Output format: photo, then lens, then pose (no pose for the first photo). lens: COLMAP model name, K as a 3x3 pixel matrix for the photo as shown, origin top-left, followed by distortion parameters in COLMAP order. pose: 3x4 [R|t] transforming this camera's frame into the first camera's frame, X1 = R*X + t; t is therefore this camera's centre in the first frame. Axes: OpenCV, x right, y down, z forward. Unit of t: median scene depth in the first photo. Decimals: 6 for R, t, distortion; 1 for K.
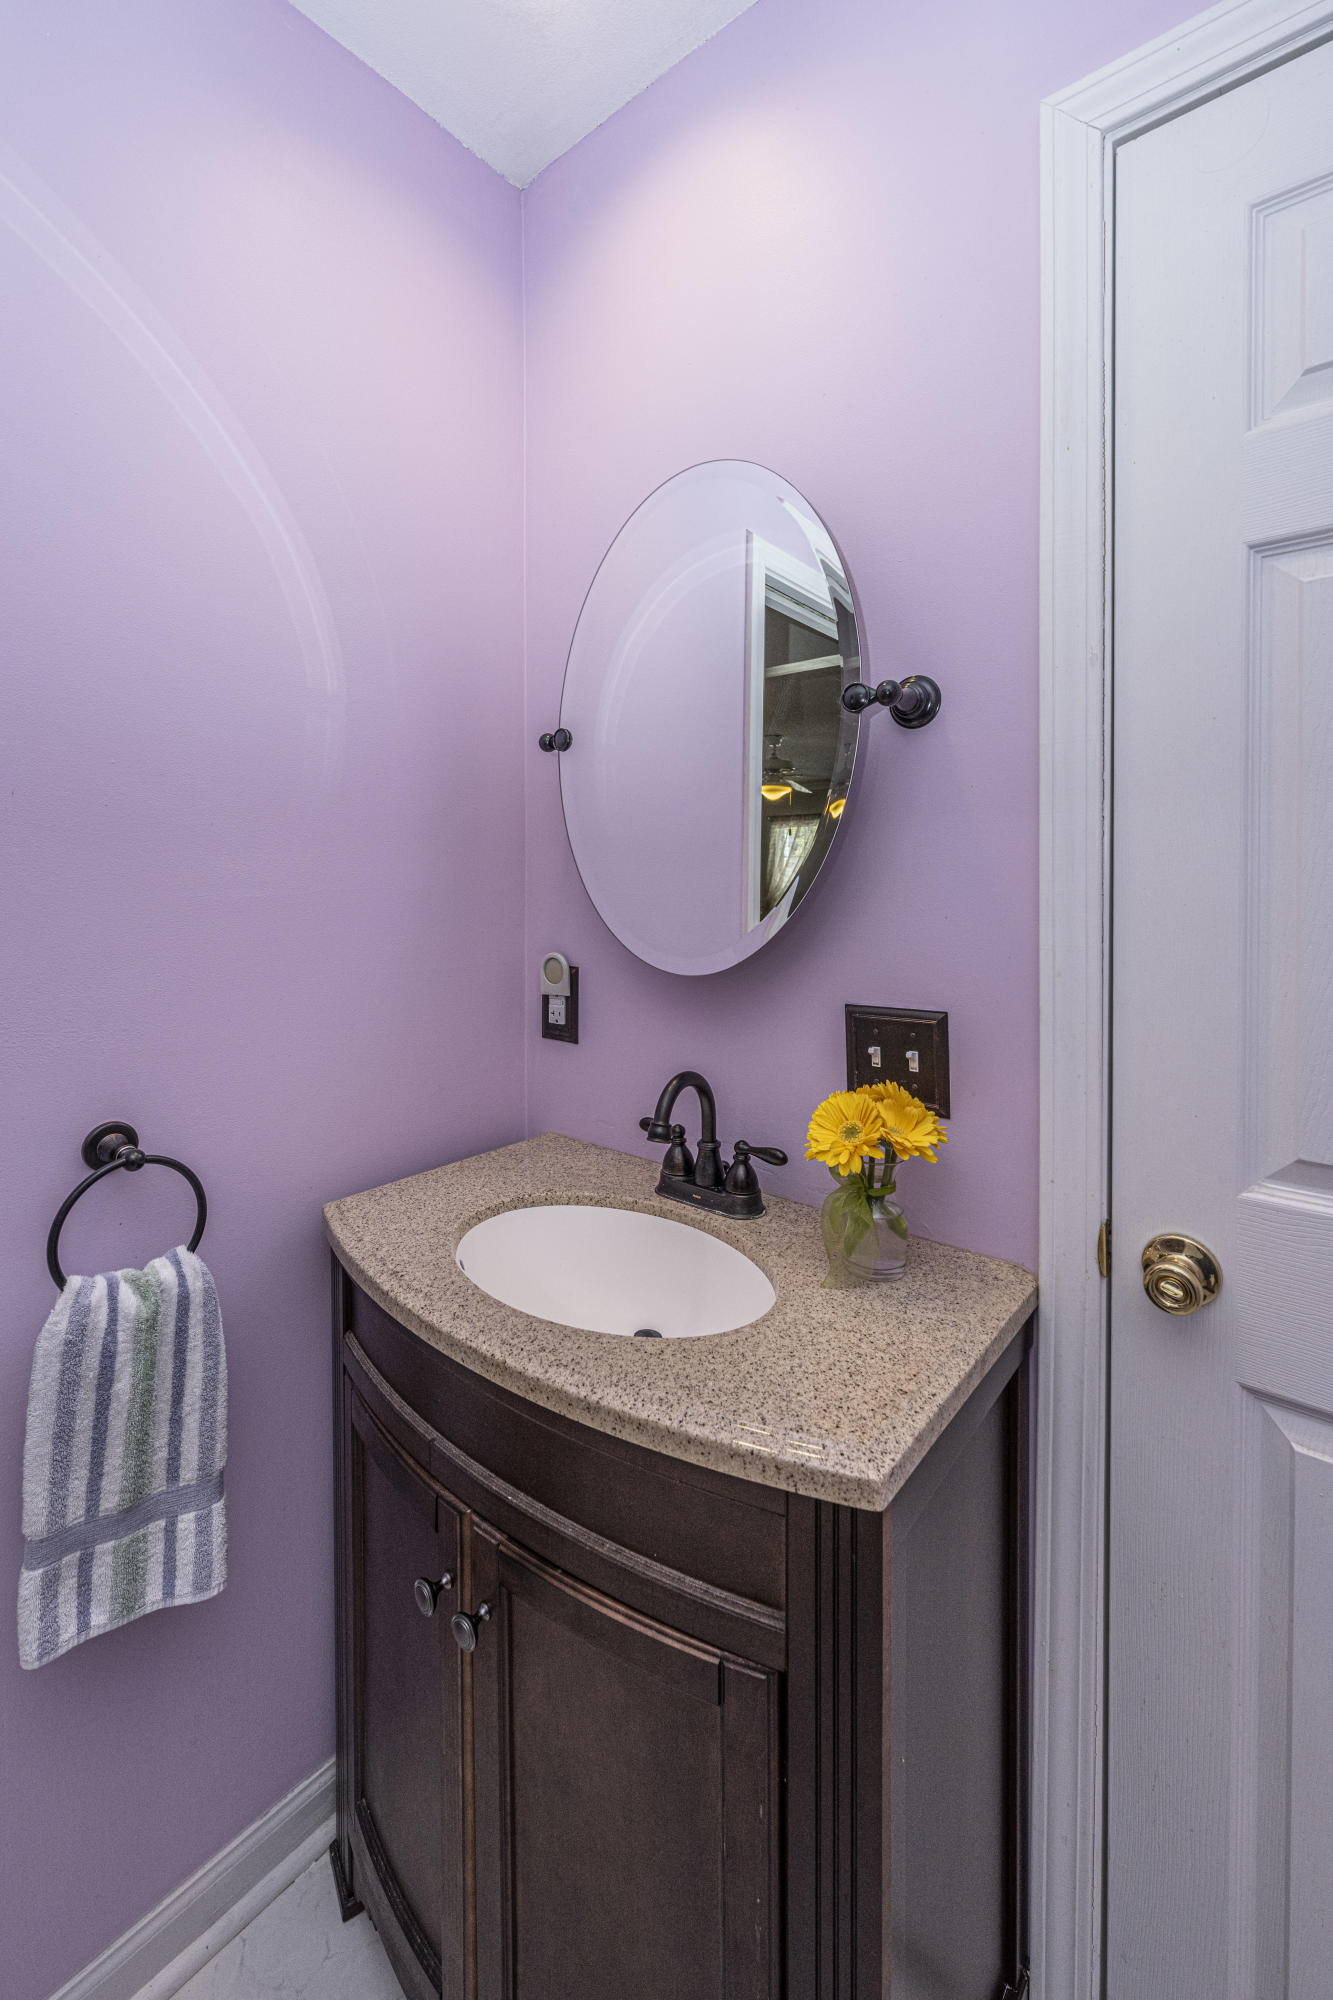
lens RADIAL K [[833.1, 0, 660.8], [0, 833.1, 892.5], [0, 0, 1]] dist [0.000046, -0.000092]
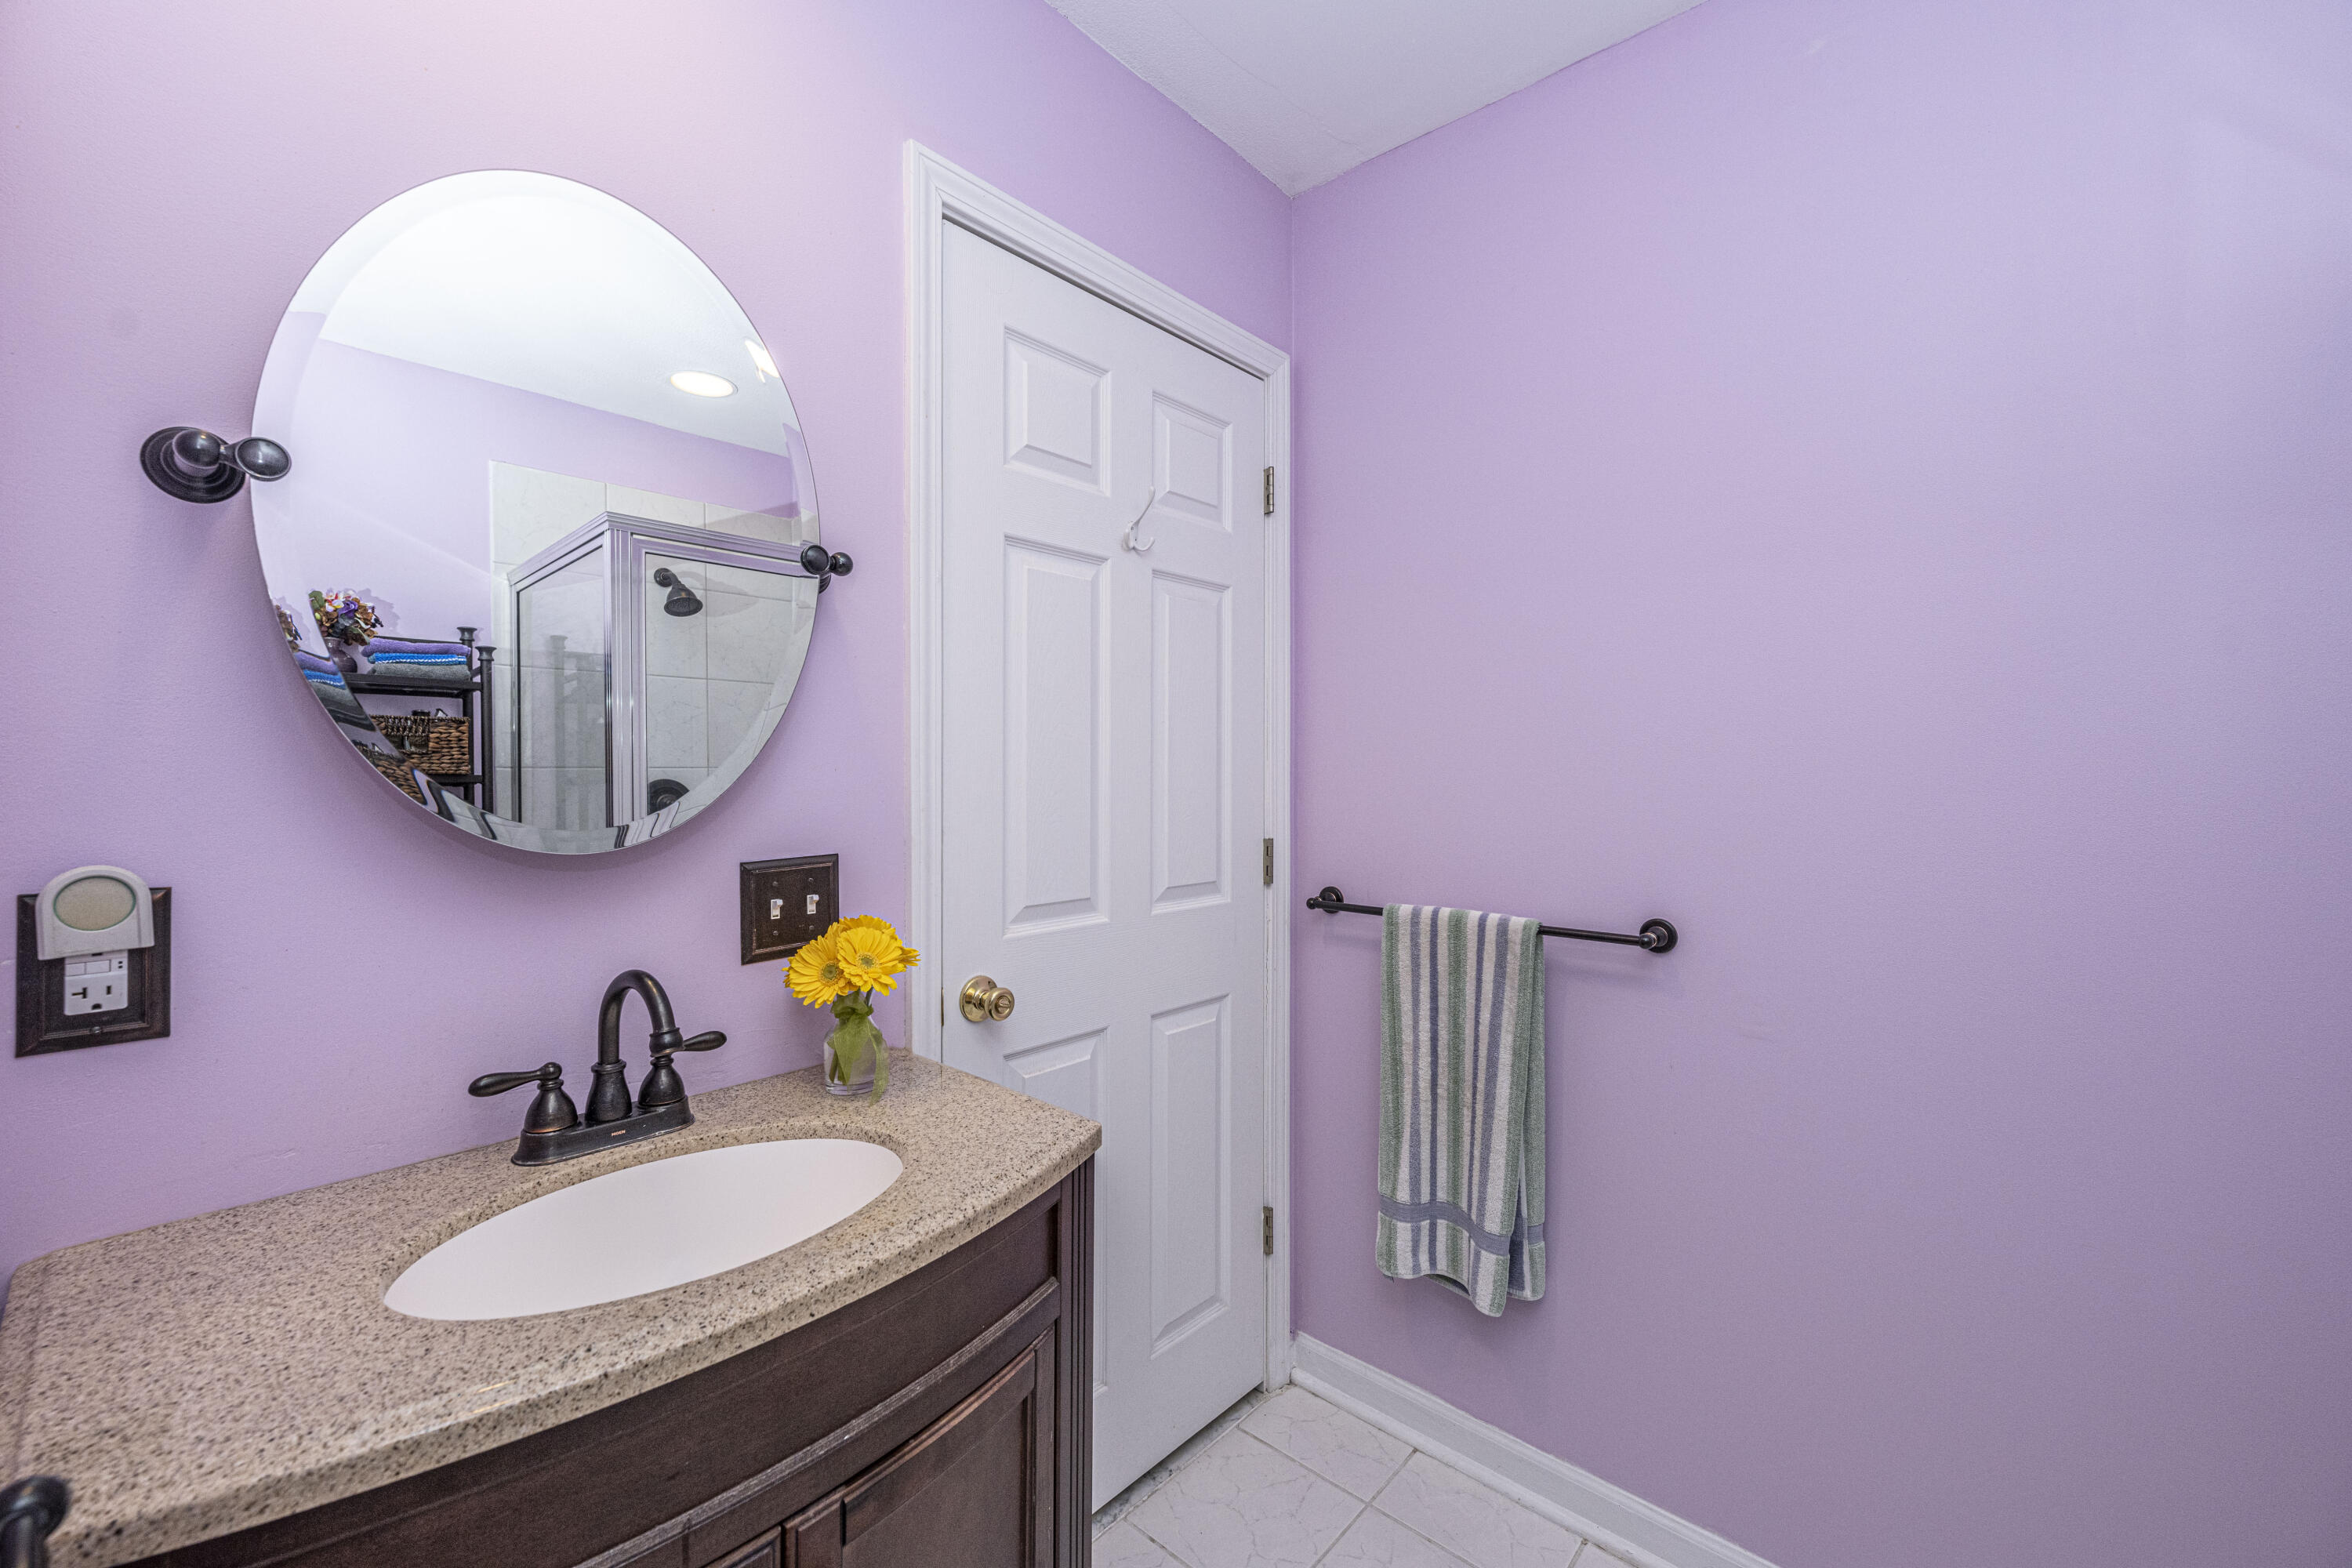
lens RADIAL K [[957.0, 0, 1152.0], [0, 957.0, 778.8], [0, 0, 1]] dist [0.000501, 0.000105]
pose [[0.046262, -0.010197, 0.998877, -0.877121], [0.011960, 0.999882, 0.009653, 0.032547], [-0.998858, 0.011500, 0.046379, 0.483681]]
